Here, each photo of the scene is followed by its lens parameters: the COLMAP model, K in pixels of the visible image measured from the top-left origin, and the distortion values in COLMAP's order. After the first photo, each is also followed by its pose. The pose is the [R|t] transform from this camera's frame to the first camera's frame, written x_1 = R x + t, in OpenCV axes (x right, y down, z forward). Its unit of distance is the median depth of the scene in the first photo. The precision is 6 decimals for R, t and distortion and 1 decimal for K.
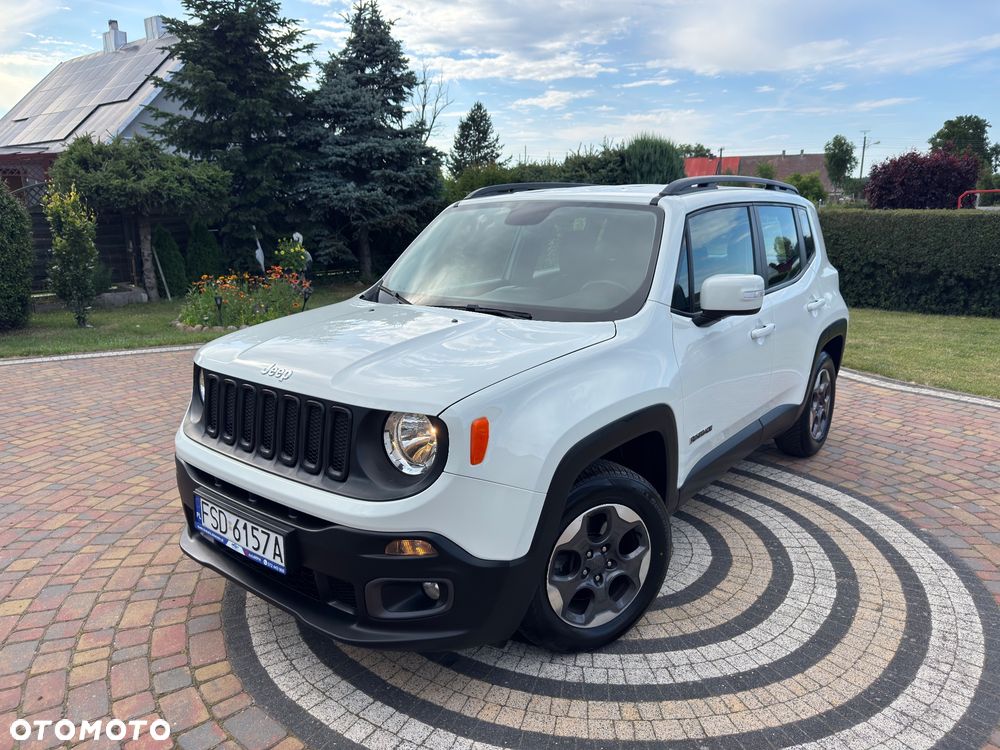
lens RADIAL K [[706.4, 0, 498.5], [0, 706.4, 374.1], [0, 0, 1]] dist [0.010620, -0.015592]
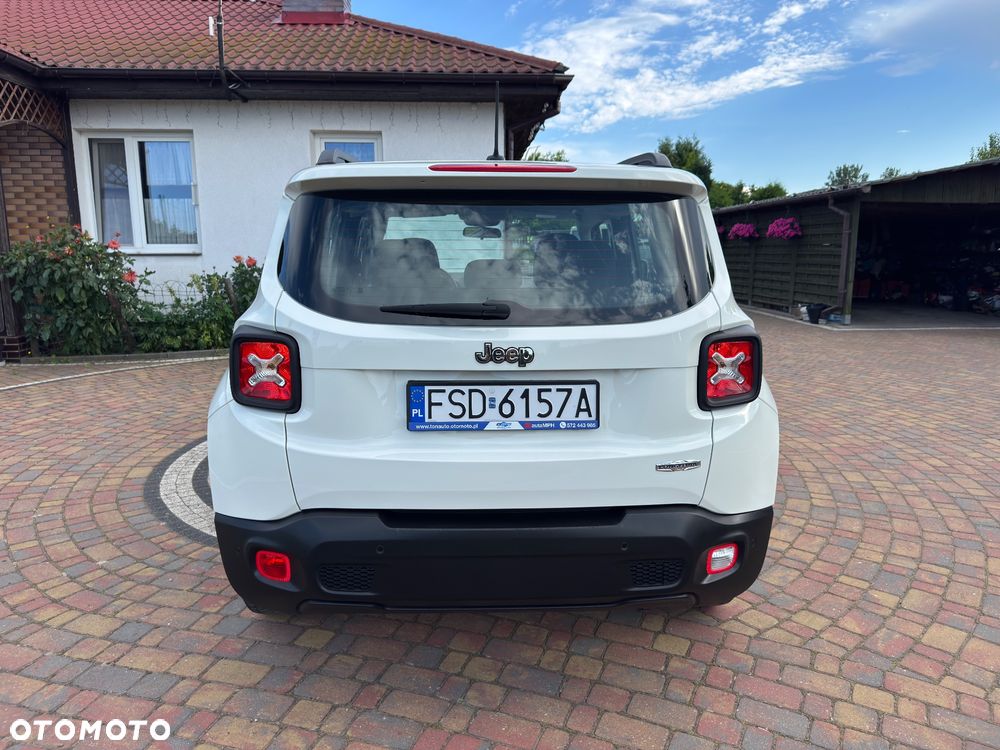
lens RADIAL K [[706.4, 0, 497.4], [0, 706.4, 385.8], [0, 0, 1]] dist [0.010620, -0.015592]
pose [[-0.749390, 0.135244, -0.648170, 0.853365], [-0.151132, 0.918138, 0.366308, -0.392178], [0.644650, 0.372467, -0.667603, 1.866441]]
